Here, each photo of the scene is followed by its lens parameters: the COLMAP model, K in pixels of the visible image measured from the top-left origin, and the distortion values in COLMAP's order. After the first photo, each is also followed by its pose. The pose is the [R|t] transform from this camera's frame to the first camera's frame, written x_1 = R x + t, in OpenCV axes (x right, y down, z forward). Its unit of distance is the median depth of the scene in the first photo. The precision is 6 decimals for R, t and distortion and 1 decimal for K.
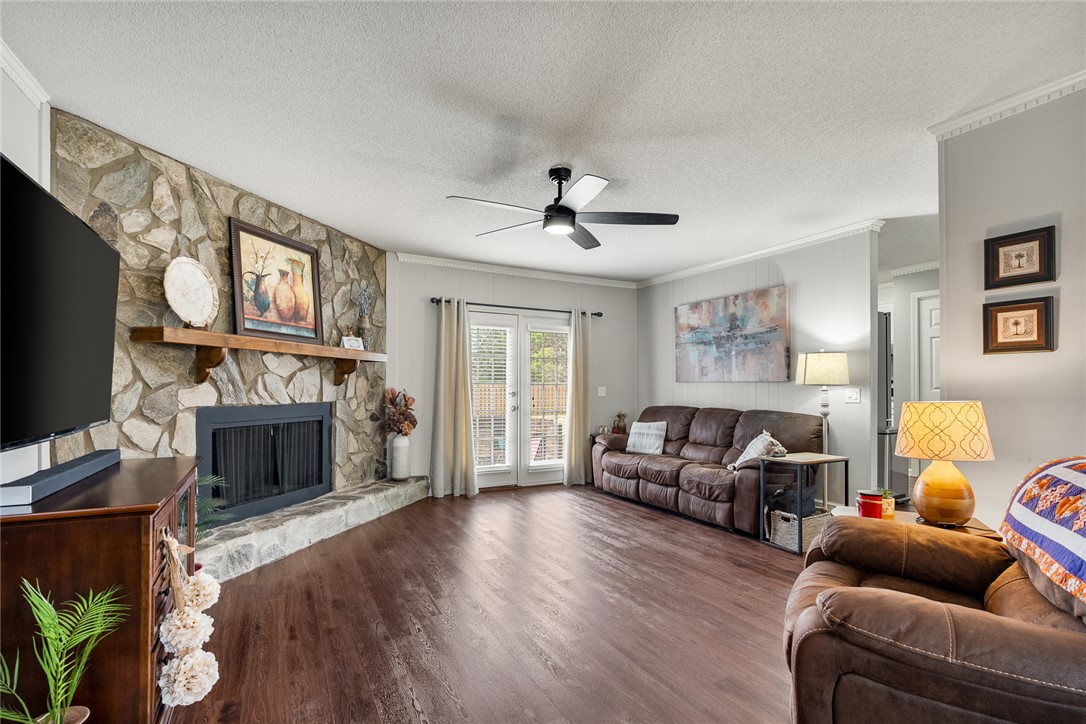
lens RADIAL K [[500.6, 0, 545.5], [0, 500.6, 387.7], [0, 0, 1]] dist [-0.001587, 0.000508]
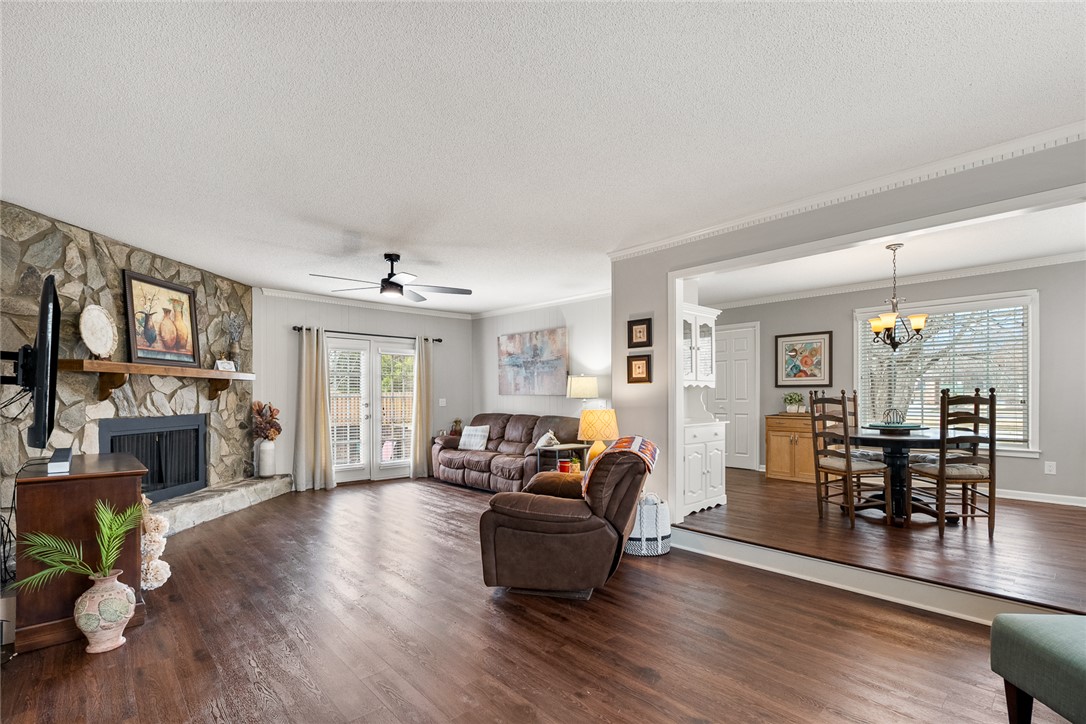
lens RADIAL K [[504.2, 0, 543.2], [0, 504.2, 397.7], [0, 0, 1]] dist [-0.002859, 0.000900]
pose [[0.969017, -0.004924, 0.246945, 0.082155], [0.003674, 0.999978, 0.005521, -0.017697], [-0.246967, -0.004442, 0.969014, -0.492473]]
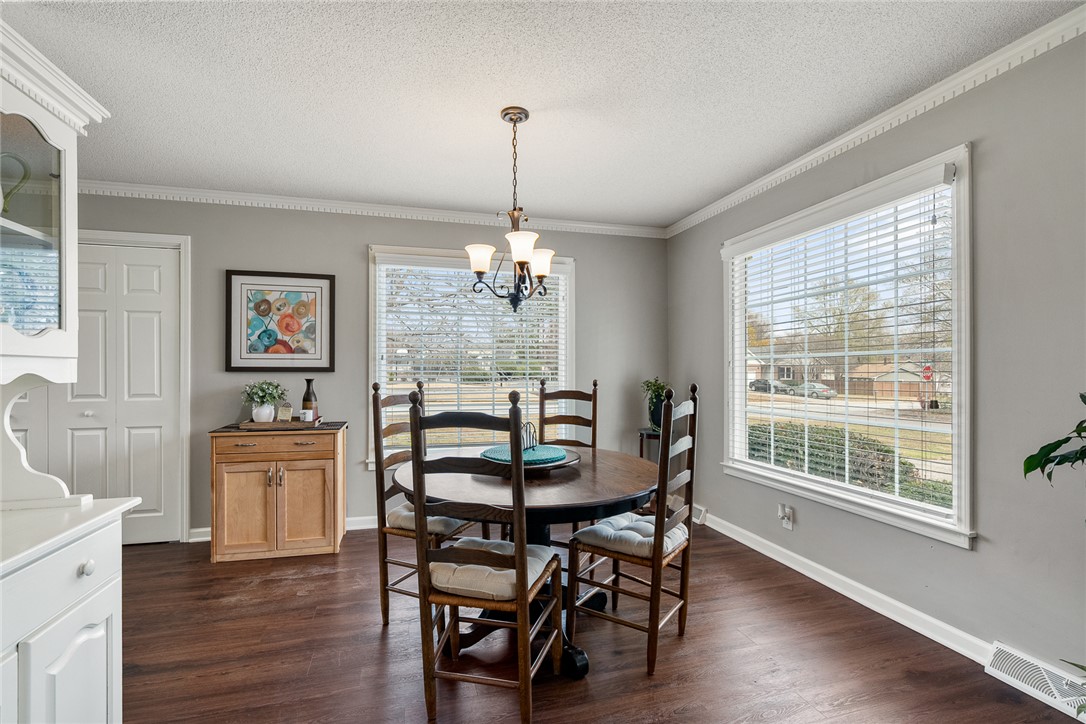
lens RADIAL K [[489.9, 0, 533.4], [0, 489.9, 369.5], [0, 0, 1]] dist [-0.002666, 0.000311]
pose [[0.230848, 0.002002, 0.972988, 0.617510], [-0.001947, 0.999997, -0.001596, -0.045859], [-0.972988, -0.001526, 0.230851, 0.335442]]
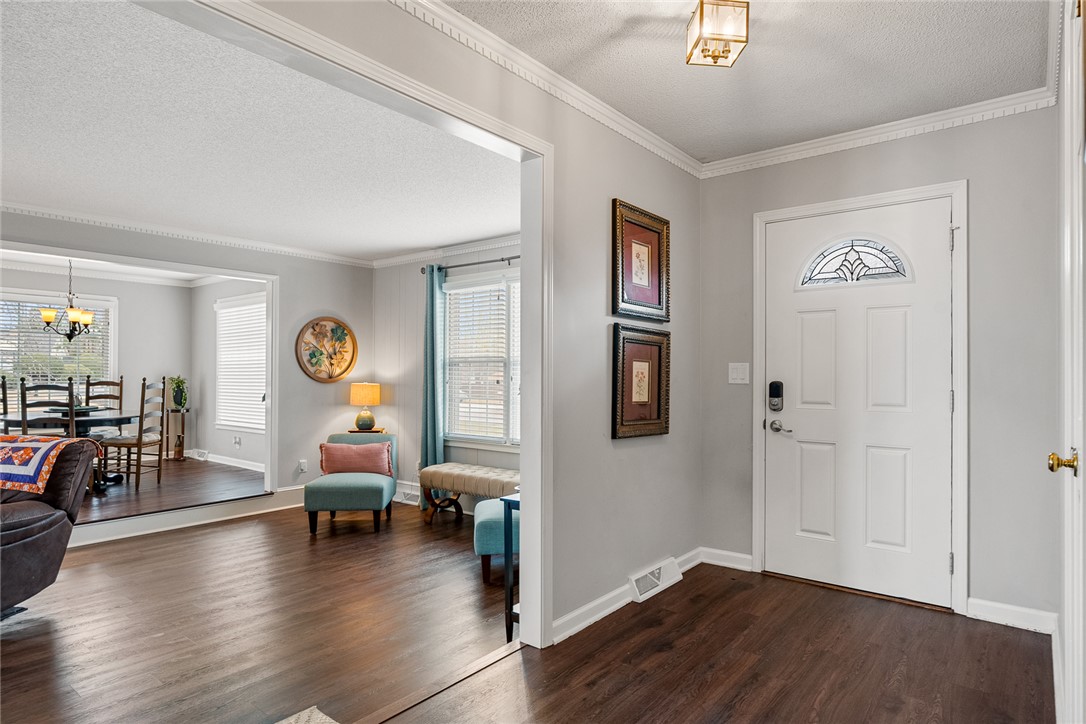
lens RADIAL K [[619.1, 0, 547.6], [0, 619.1, 368.0], [0, 0, 1]] dist [-0.005434, 0.013121]
pose [[-0.384877, 0.007426, 0.922938, -0.858317], [-0.005512, 0.999931, -0.010344, -0.040770], [-0.922951, -0.009069, -0.384810, -0.054386]]
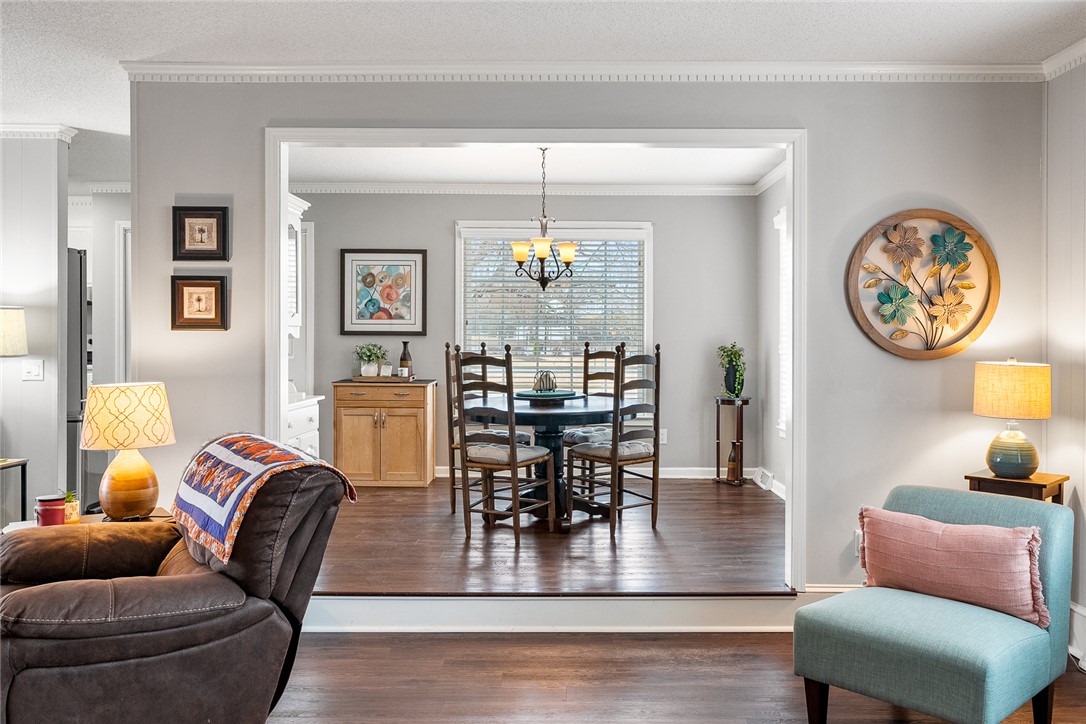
lens RADIAL K [[910.2, 0, 571.3], [0, 910.2, 341.3], [0, 0, 1]] dist [-0.004761, 0.005217]
pose [[0.469840, -0.000648, 0.882751, -0.180185], [-0.005313, 0.999980, 0.003562, -0.038307], [-0.882736, -0.006364, 0.469827, -0.305236]]
